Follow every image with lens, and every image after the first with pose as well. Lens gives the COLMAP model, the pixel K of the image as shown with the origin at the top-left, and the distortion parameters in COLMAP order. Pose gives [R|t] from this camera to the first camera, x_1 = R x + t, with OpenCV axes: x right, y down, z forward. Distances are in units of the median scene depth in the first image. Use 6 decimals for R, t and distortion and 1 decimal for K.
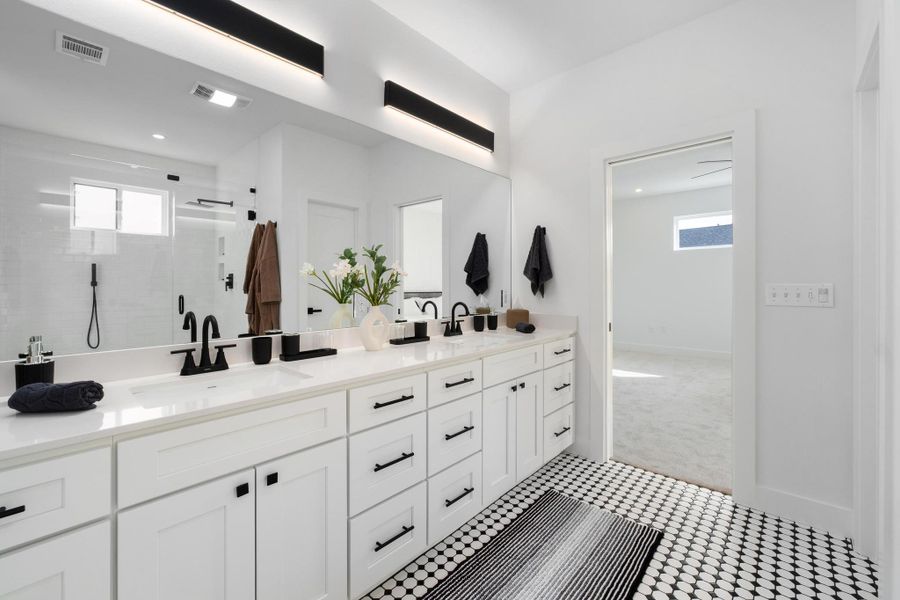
lens RADIAL K [[375.5, 0, 449.7], [0, 375.5, 285.6], [0, 0, 1]] dist [0.000292, 0.000254]
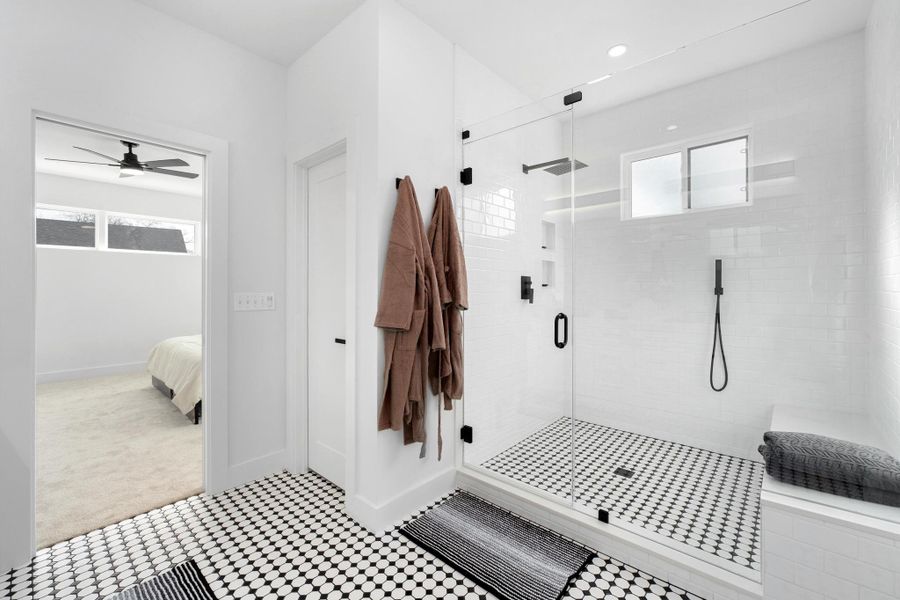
lens RADIAL K [[375.5, 0, 449.7], [0, 375.5, 285.6], [0, 0, 1]] dist [0.000292, 0.000254]
pose [[-0.020292, 0.024602, 0.999491, -0.362769], [-0.003291, 0.999690, -0.024674, -0.000421], [-0.999789, -0.003790, -0.020204, 0.352619]]
